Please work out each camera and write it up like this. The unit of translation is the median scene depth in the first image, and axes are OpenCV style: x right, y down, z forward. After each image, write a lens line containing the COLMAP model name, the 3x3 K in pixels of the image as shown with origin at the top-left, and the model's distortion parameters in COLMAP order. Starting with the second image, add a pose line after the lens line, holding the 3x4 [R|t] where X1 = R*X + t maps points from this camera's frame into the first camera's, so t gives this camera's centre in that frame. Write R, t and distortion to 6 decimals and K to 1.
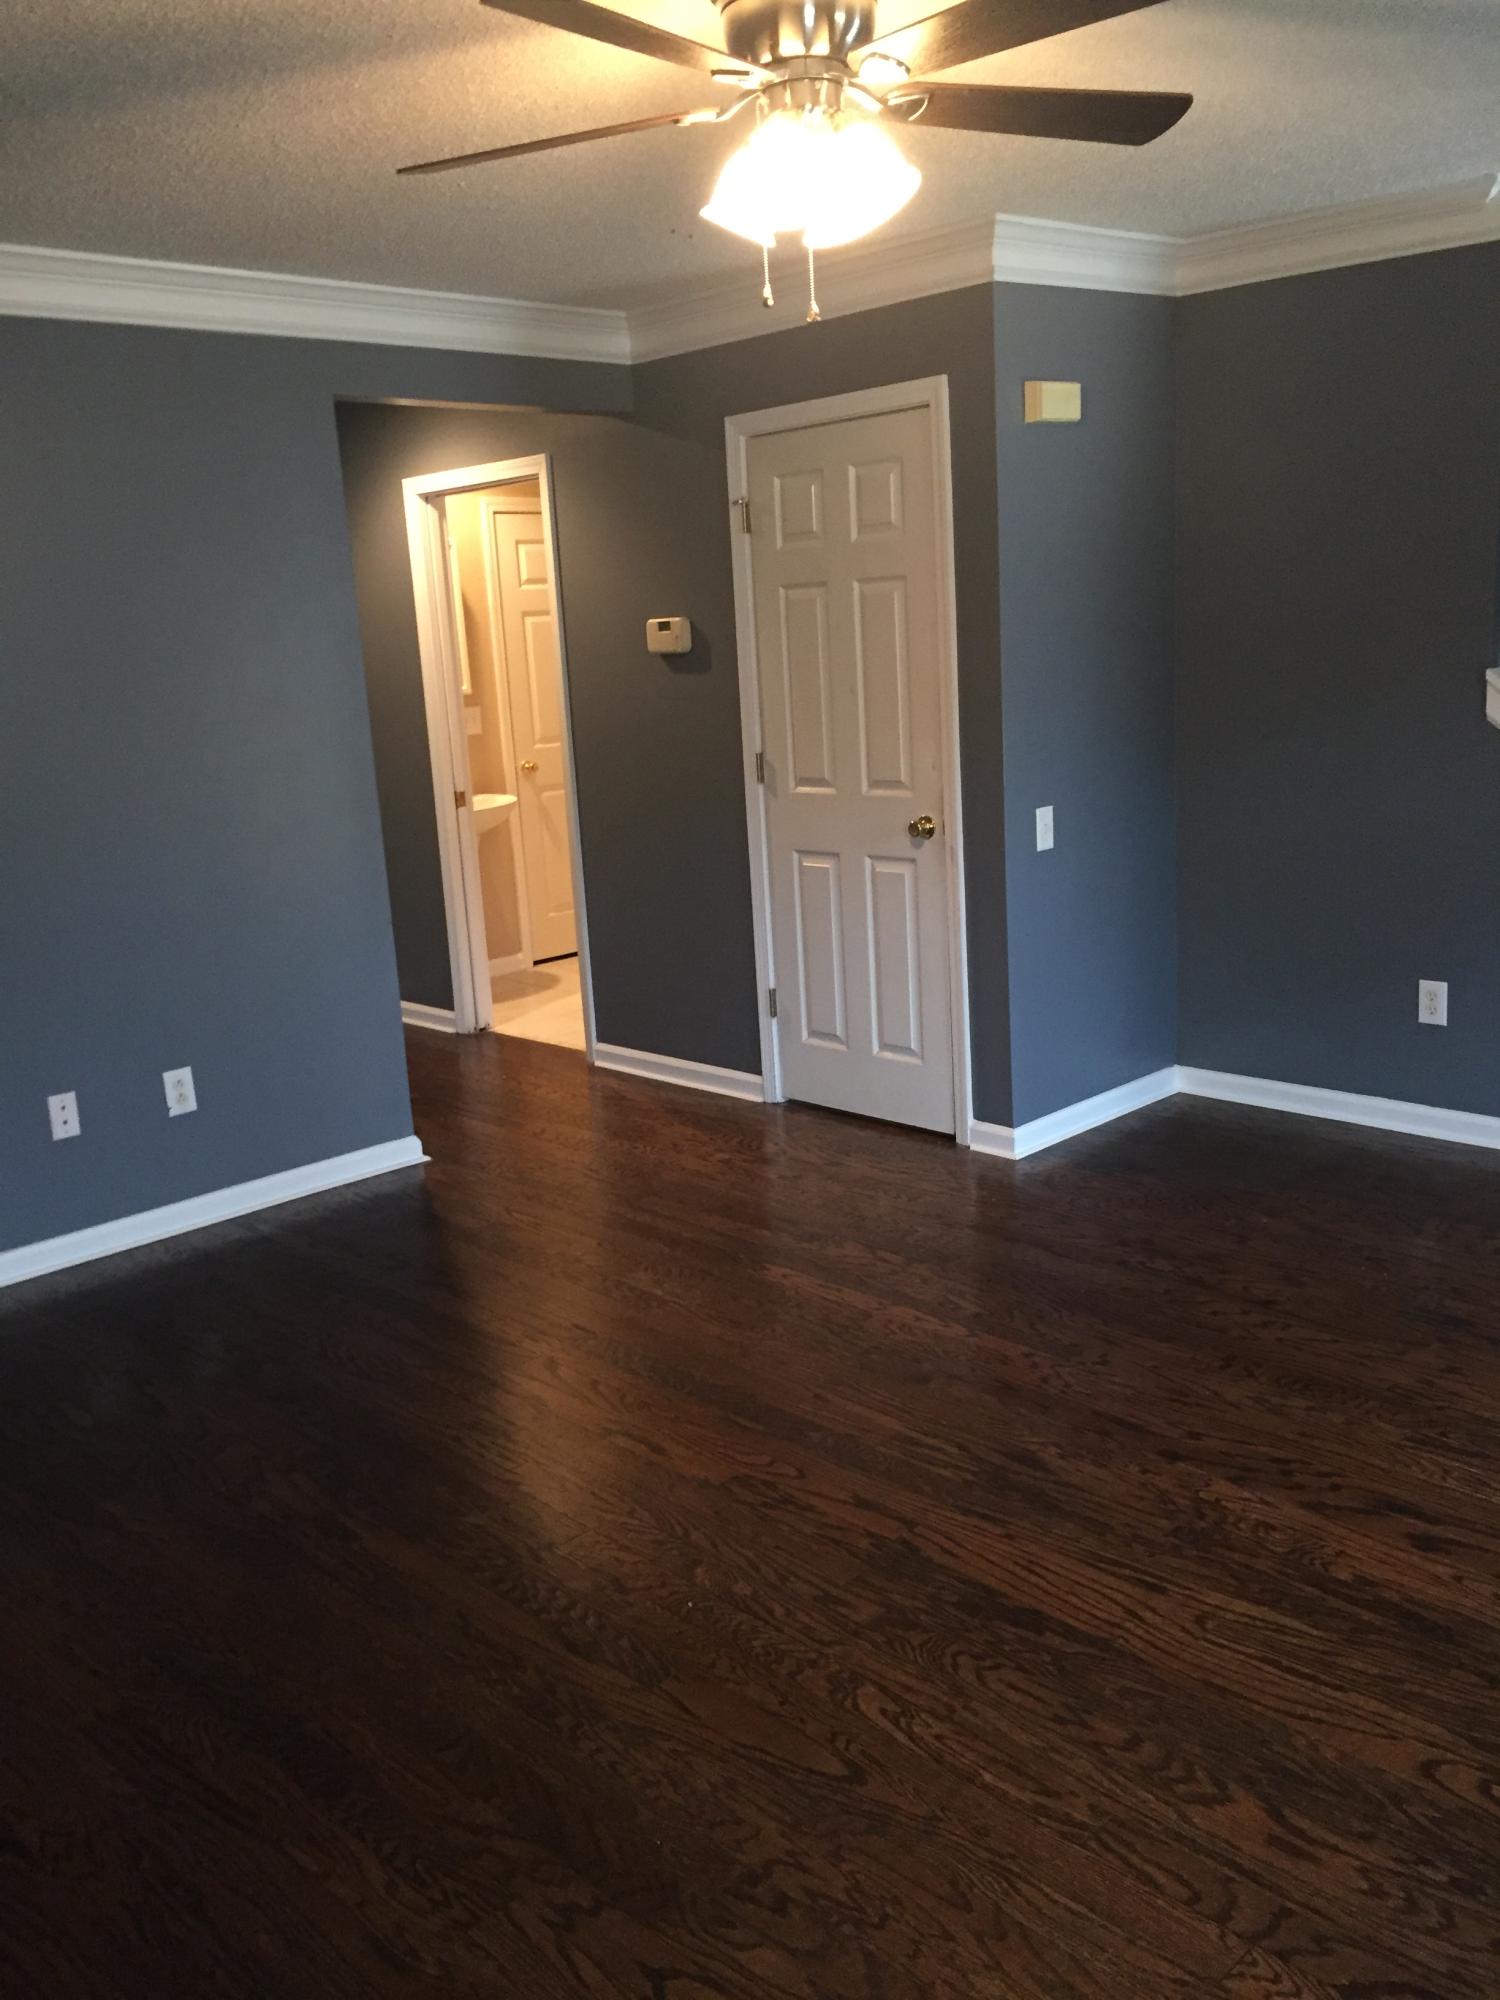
lens RADIAL K [[1722.9, 0, 743.1], [0, 1722.9, 1001.8], [0, 0, 1]] dist [0.079572, -0.097490]
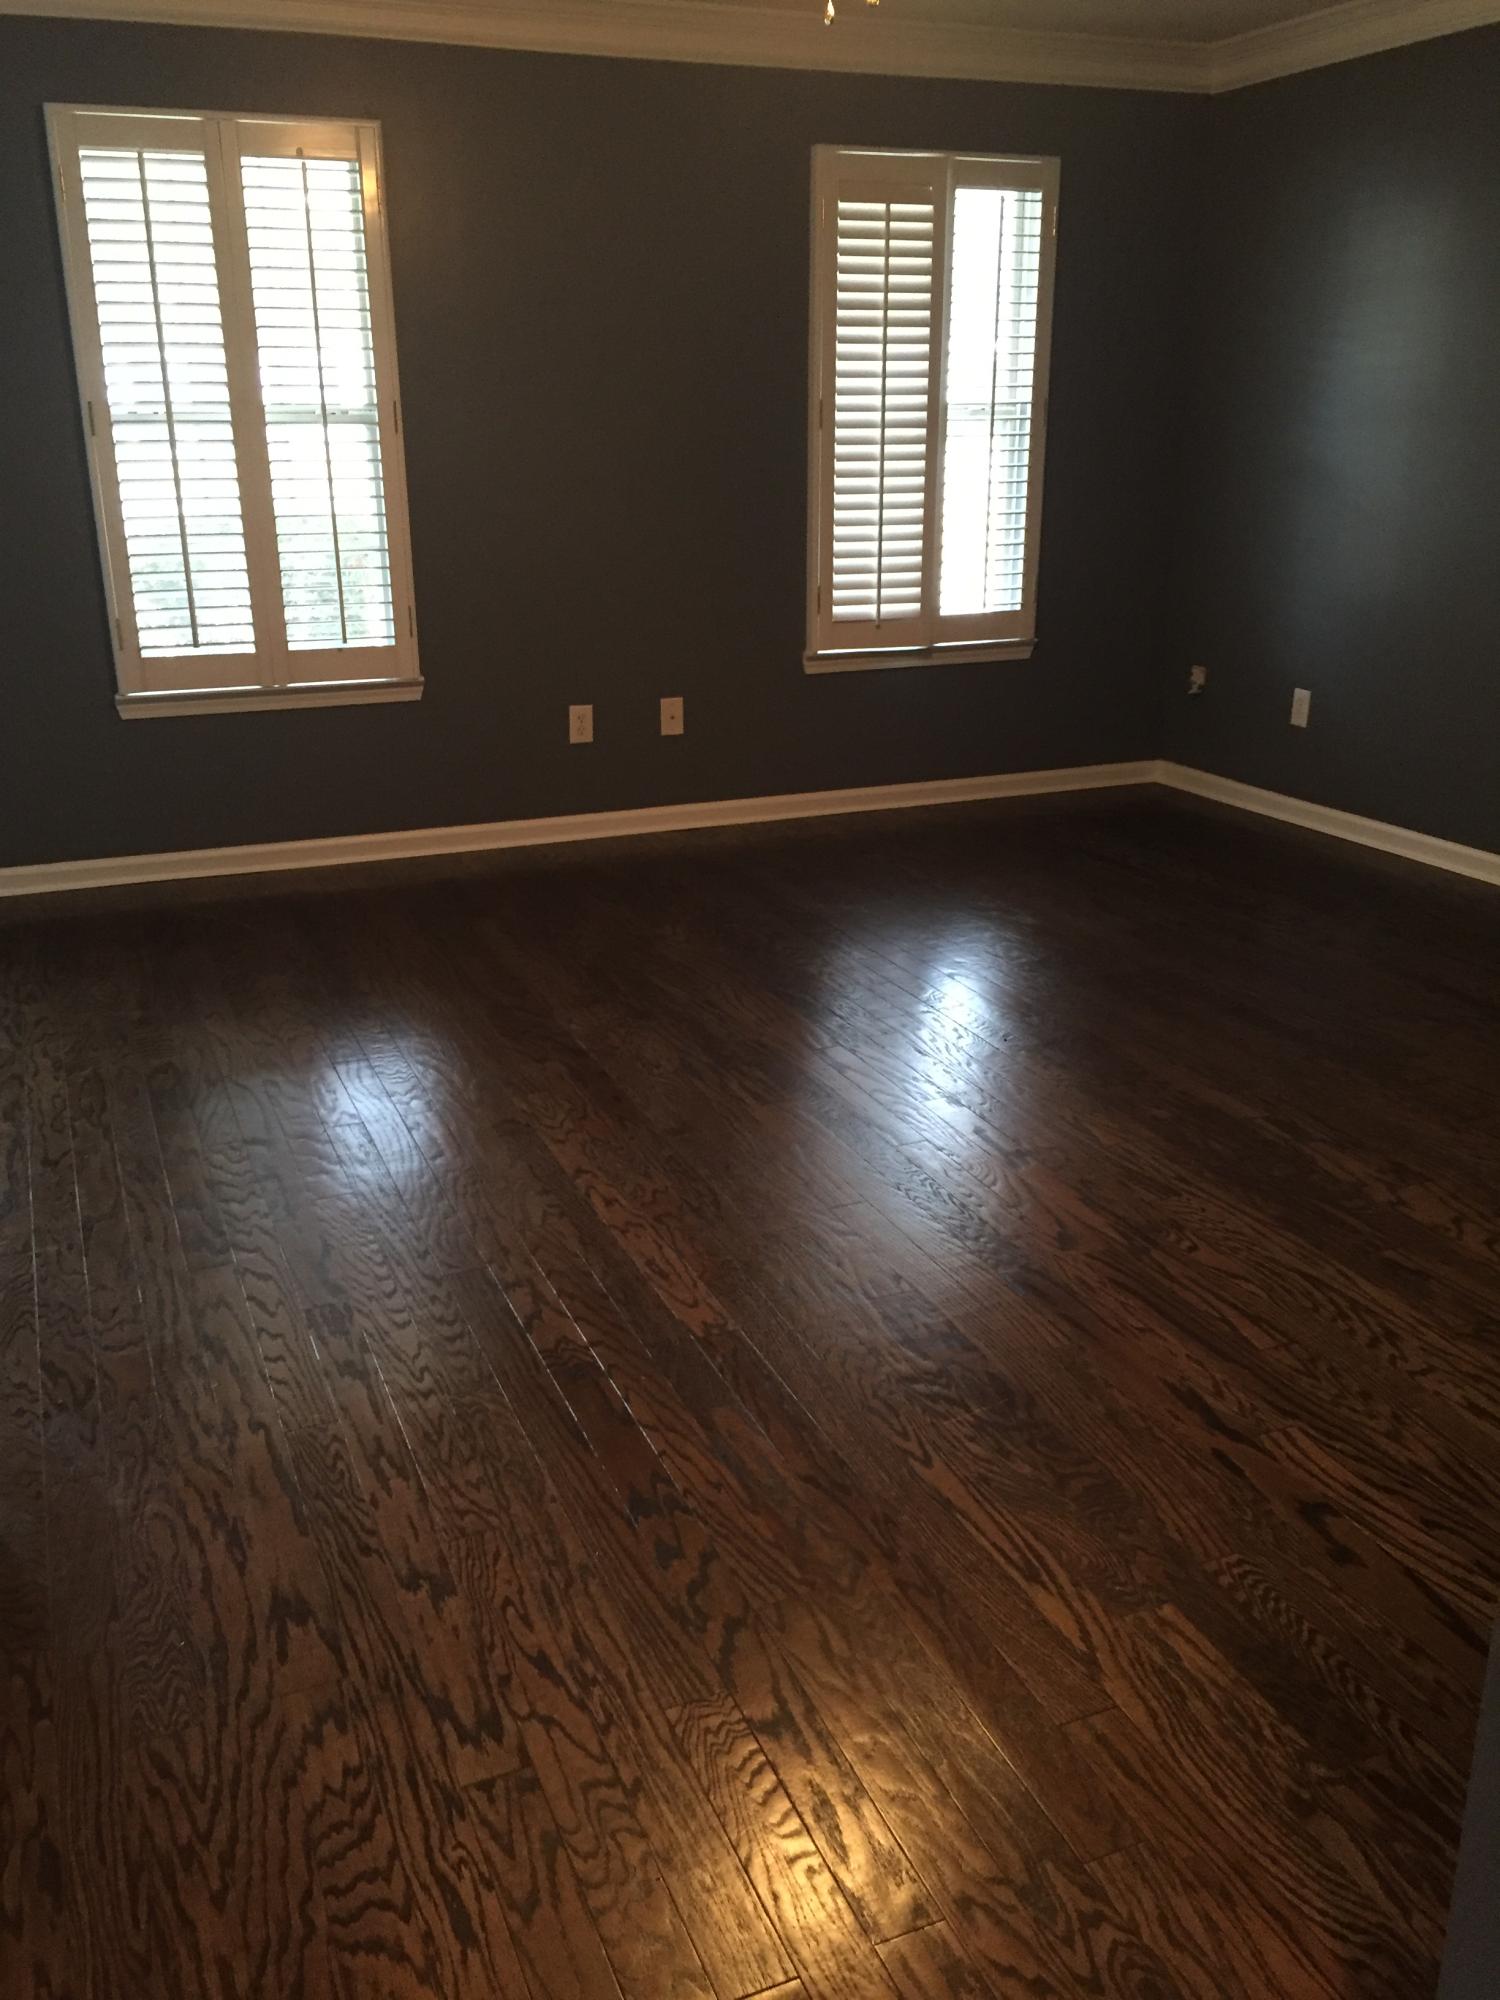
lens RADIAL K [[1722.9, 0, 748.9], [0, 1722.9, 1000.5], [0, 0, 1]] dist [0.079572, -0.097490]
pose [[-0.933217, -0.049196, 0.355929, -0.414402], [0.135703, 0.868962, 0.475909, -0.469663], [-0.332702, 0.492427, -0.804255, 2.652816]]
